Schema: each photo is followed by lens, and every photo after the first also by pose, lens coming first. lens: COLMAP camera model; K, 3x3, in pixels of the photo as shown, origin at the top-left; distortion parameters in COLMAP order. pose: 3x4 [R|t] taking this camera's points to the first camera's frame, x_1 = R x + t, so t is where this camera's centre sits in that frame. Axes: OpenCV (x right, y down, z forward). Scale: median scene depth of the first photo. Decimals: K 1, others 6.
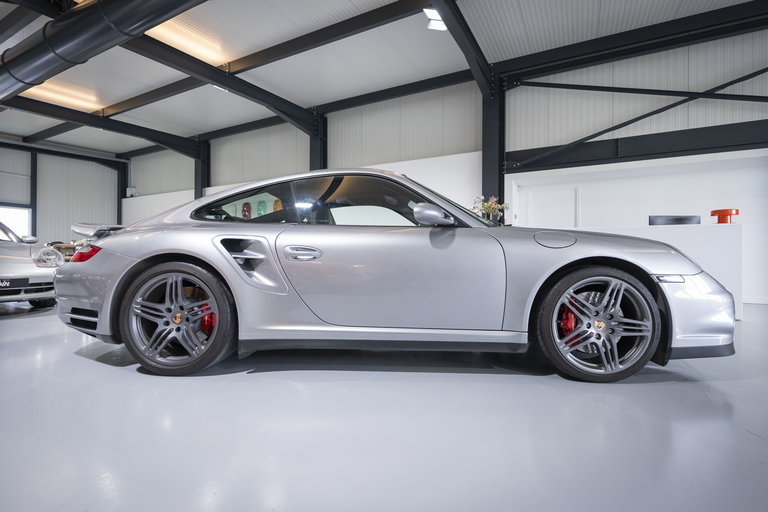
lens RADIAL K [[362.2, 0, 384.0], [0, 362.2, 256.0], [0, 0, 1]] dist [0.000876, -0.000182]
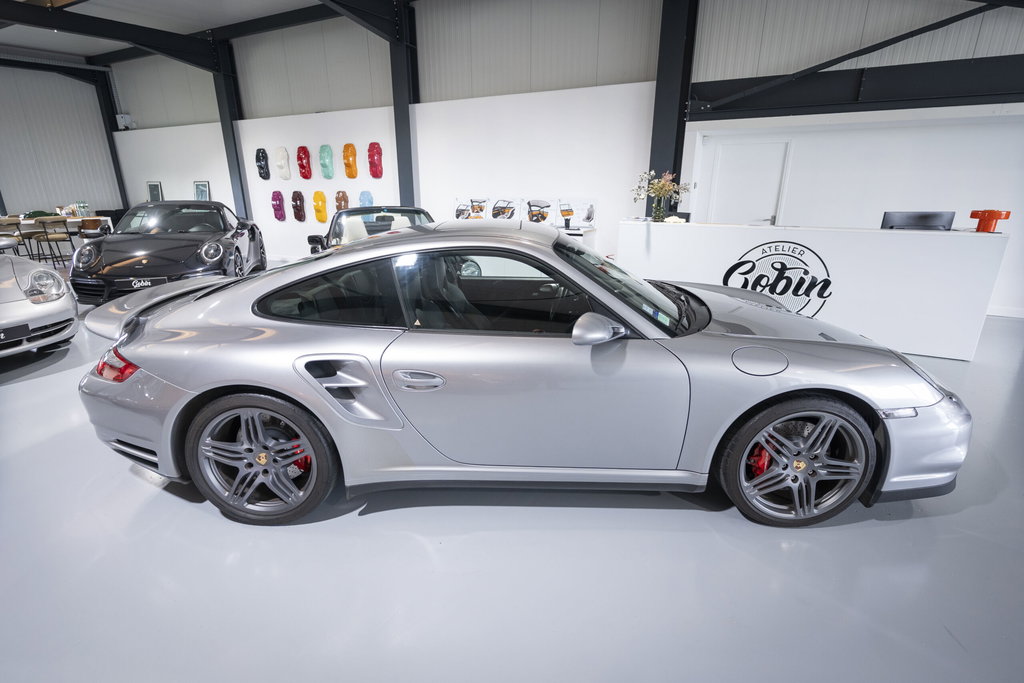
lens RADIAL K [[482.9, 0, 512.0], [0, 482.9, 341.5], [0, 0, 1]] dist [0.000876, -0.000182]
pose [[0.999703, -0.012758, 0.020741, -0.053614], [0.005739, 0.951205, 0.308505, -0.384772], [-0.023665, -0.308295, 0.950996, 0.082036]]
